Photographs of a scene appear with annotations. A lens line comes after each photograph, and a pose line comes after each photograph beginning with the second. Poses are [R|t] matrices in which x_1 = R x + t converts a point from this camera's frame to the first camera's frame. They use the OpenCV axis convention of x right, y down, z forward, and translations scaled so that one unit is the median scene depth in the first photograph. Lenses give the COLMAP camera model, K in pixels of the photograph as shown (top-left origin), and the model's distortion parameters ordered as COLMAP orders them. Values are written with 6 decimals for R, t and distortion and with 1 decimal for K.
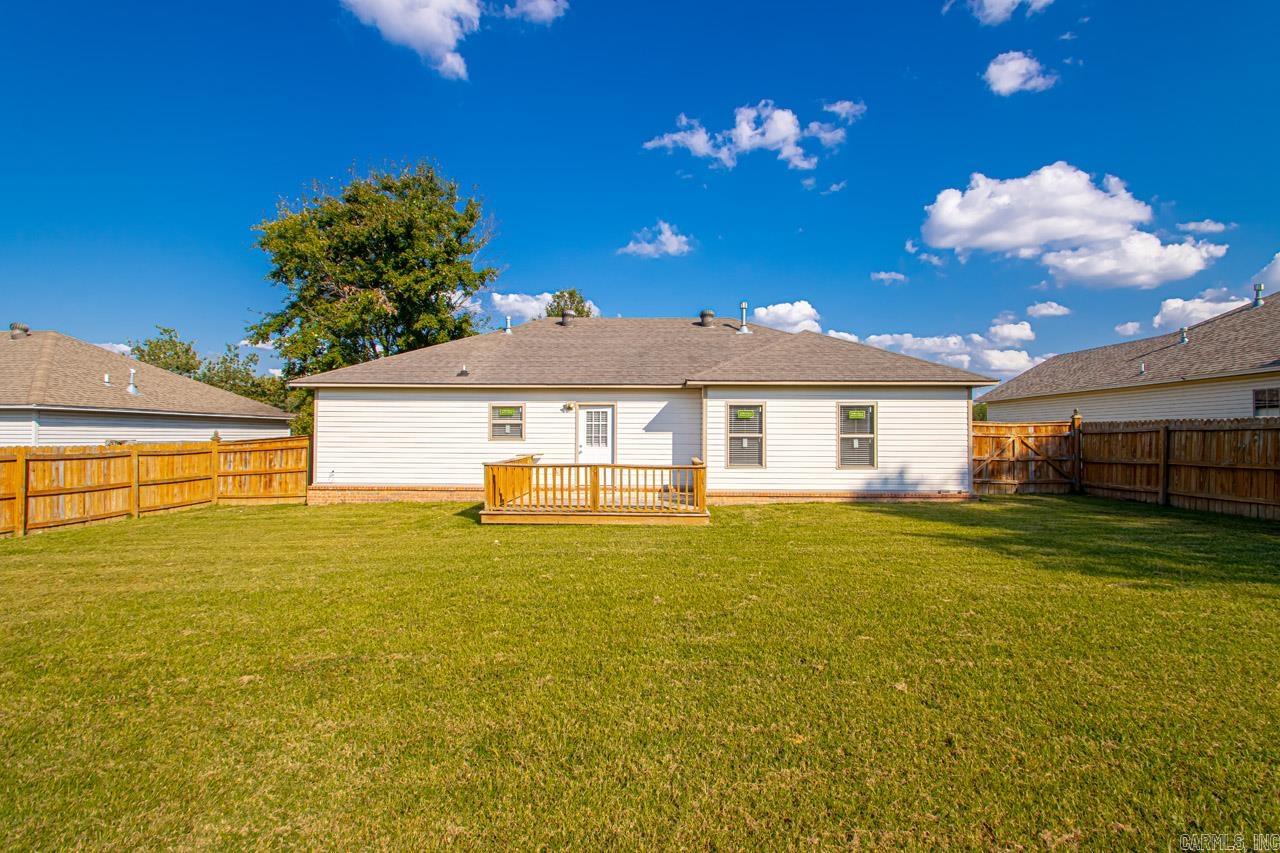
lens RADIAL K [[598.6, 0, 649.6], [0, 598.6, 428.8], [0, 0, 1]] dist [0.007851, -0.011770]
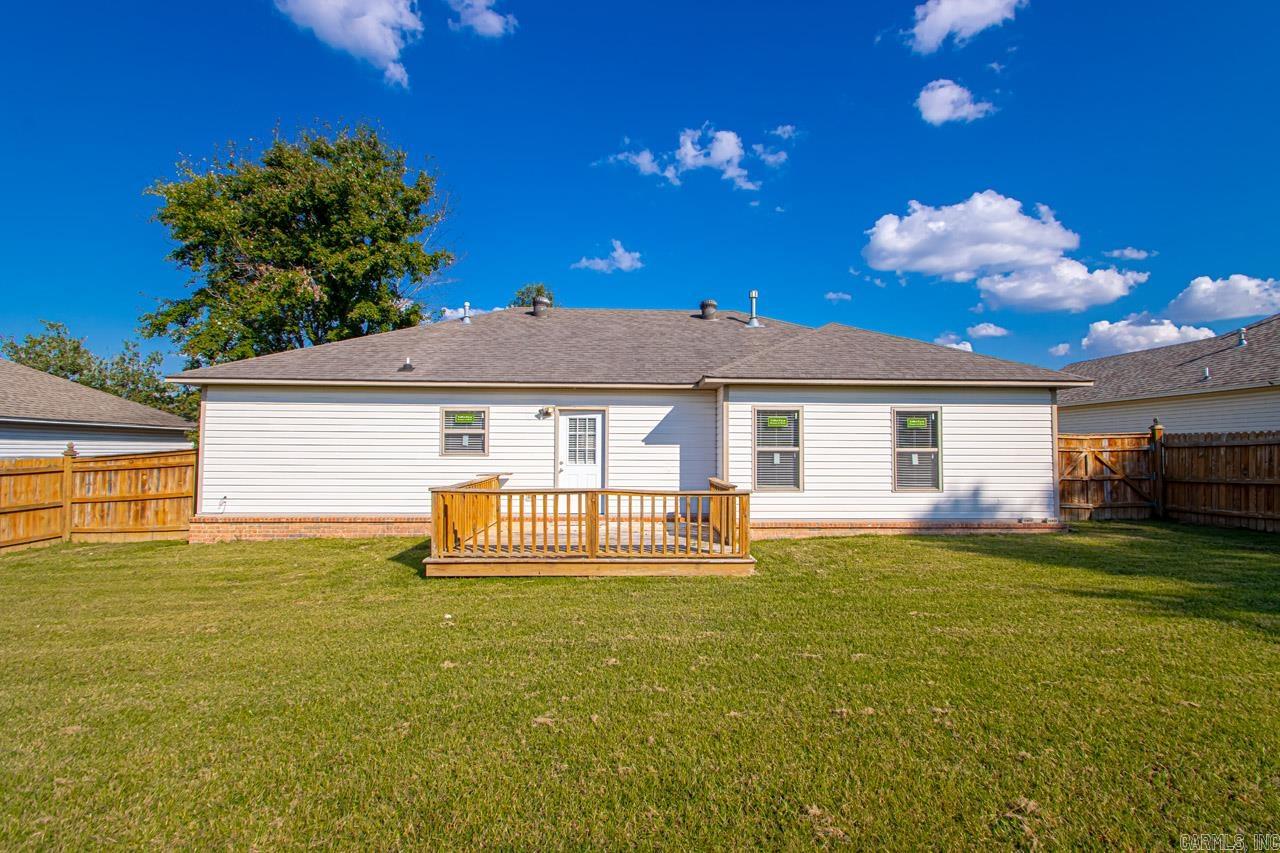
lens RADIAL K [[598.6, 0, 642.1], [0, 598.6, 421.9], [0, 0, 1]] dist [0.007851, -0.011770]
pose [[0.997738, 0.003844, 0.067108, -0.062129], [-0.001386, 0.999328, -0.036639, 0.003997], [-0.067204, 0.036463, 0.997073, 0.215916]]
